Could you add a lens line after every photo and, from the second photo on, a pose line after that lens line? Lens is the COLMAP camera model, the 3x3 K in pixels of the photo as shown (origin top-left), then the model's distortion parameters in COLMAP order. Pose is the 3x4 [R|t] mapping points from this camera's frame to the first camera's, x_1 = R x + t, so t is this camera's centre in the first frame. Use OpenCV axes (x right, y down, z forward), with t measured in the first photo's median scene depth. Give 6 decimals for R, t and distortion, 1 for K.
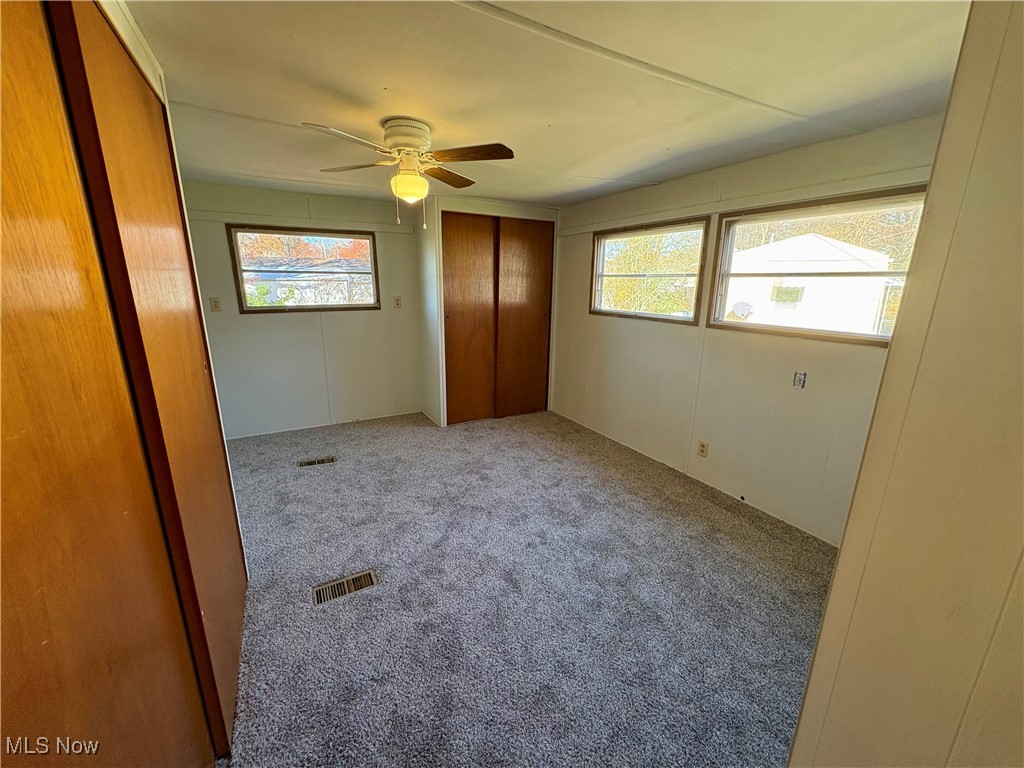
lens RADIAL K [[409.5, 0, 511.3], [0, 409.5, 385.2], [0, 0, 1]] dist [0.000028, 0.000039]
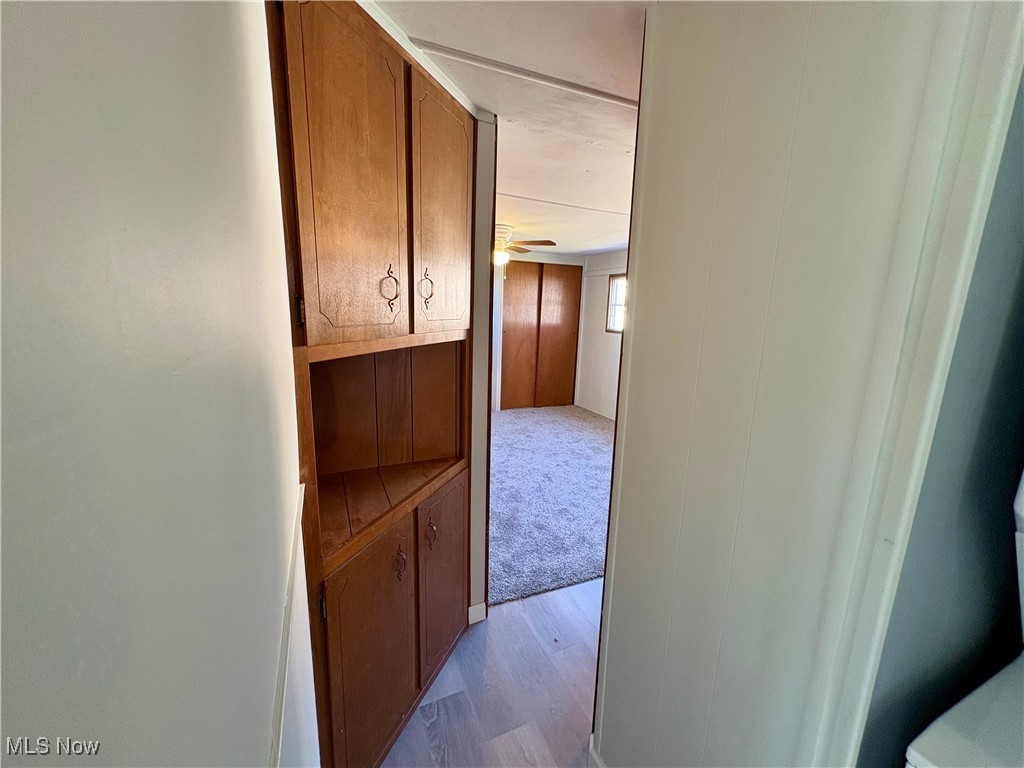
lens RADIAL K [[409.5, 0, 511.3], [0, 409.5, 385.2], [0, 0, 1]] dist [0.000028, 0.000039]
pose [[0.996394, 0.033300, -0.078039, -0.015107], [-0.037810, 0.997656, -0.057036, 0.099098], [0.075957, 0.059781, 0.995317, -0.405011]]
